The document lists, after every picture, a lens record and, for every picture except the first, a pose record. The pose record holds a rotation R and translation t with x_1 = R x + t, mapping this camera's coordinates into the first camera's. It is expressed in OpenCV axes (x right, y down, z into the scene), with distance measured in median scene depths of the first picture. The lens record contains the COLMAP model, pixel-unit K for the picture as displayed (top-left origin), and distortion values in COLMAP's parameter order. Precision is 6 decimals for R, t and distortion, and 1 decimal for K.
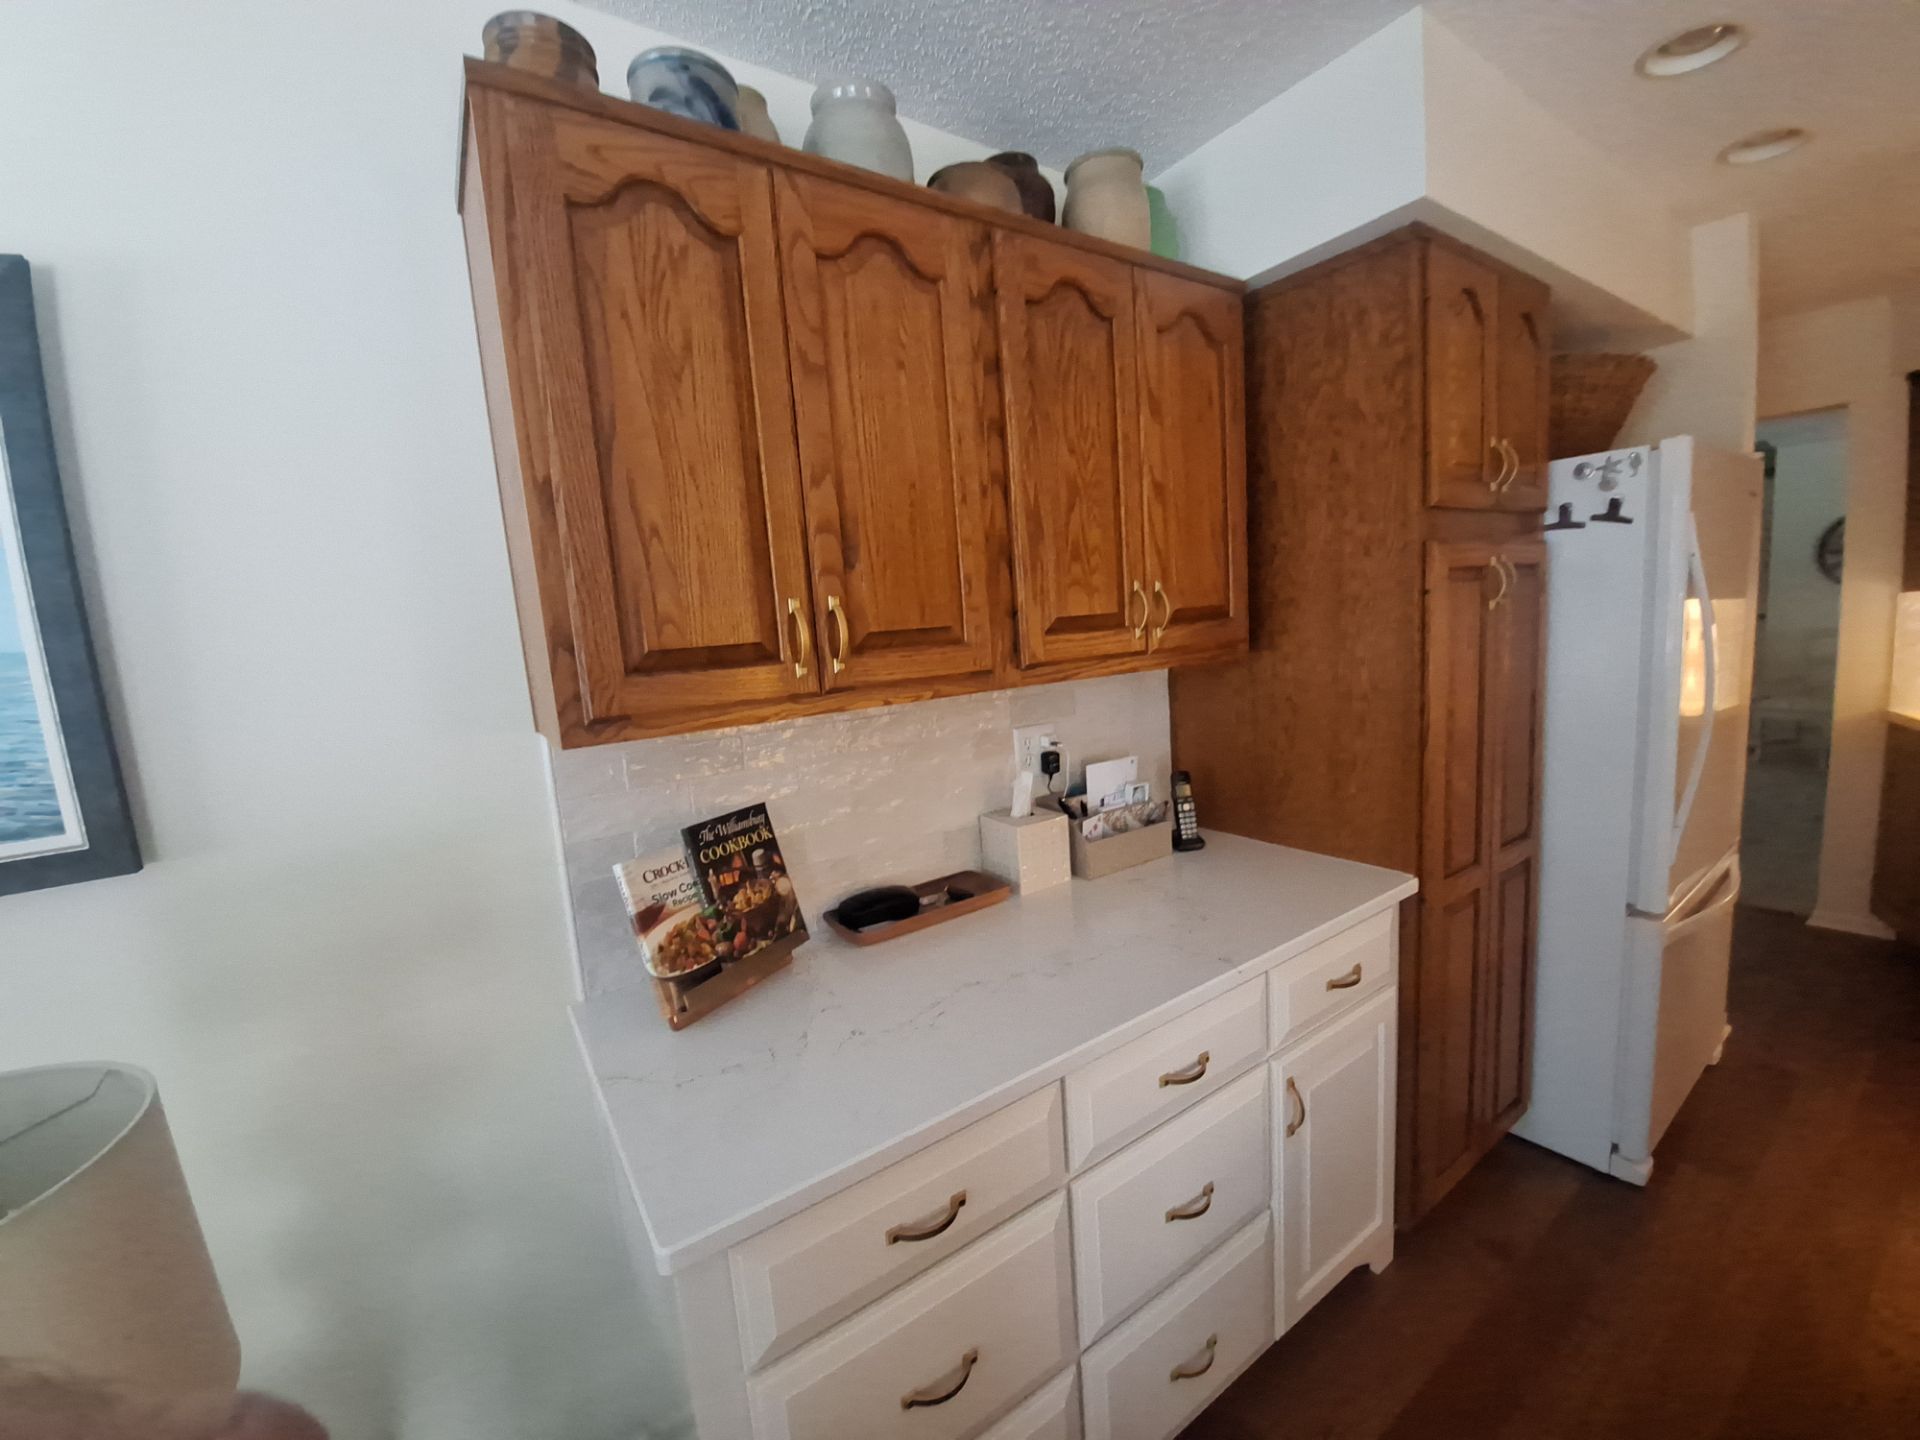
lens RADIAL K [[777.9, 0, 979.3], [0, 777.9, 713.8], [0, 0, 1]] dist [0.013214, -0.018663]
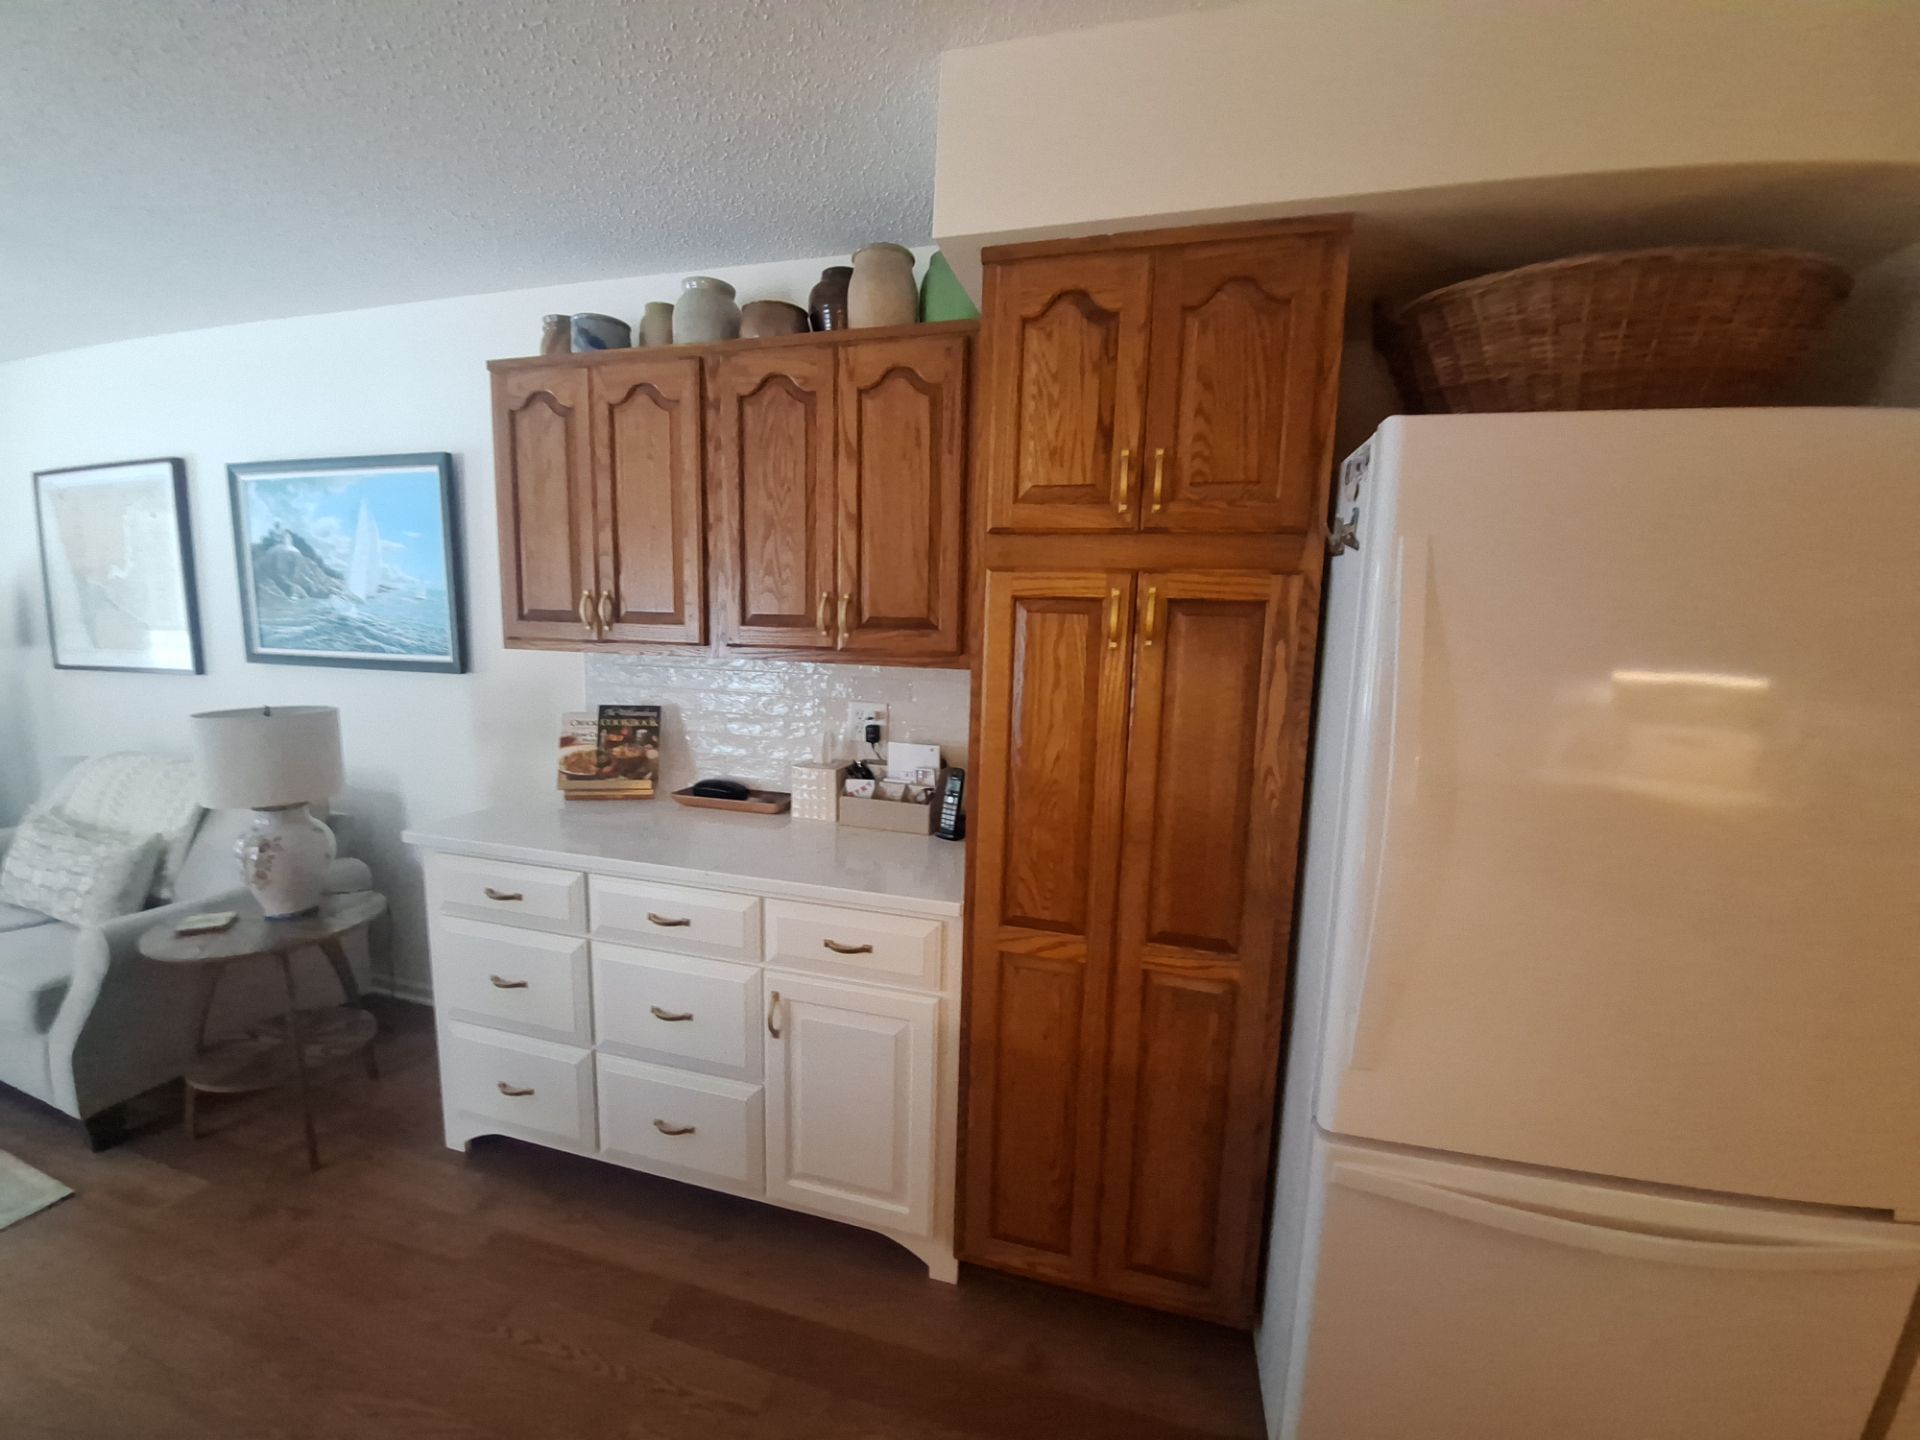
lens RADIAL K [[762.1, 0, 955.1], [0, 762.1, 717.0], [0, 0, 1]] dist [0.001831, -0.010680]
pose [[0.632249, 0.178923, -0.753822, 1.439641], [-0.166806, 0.981586, 0.093079, -0.132513], [0.756596, 0.066893, 0.650452, 0.390876]]
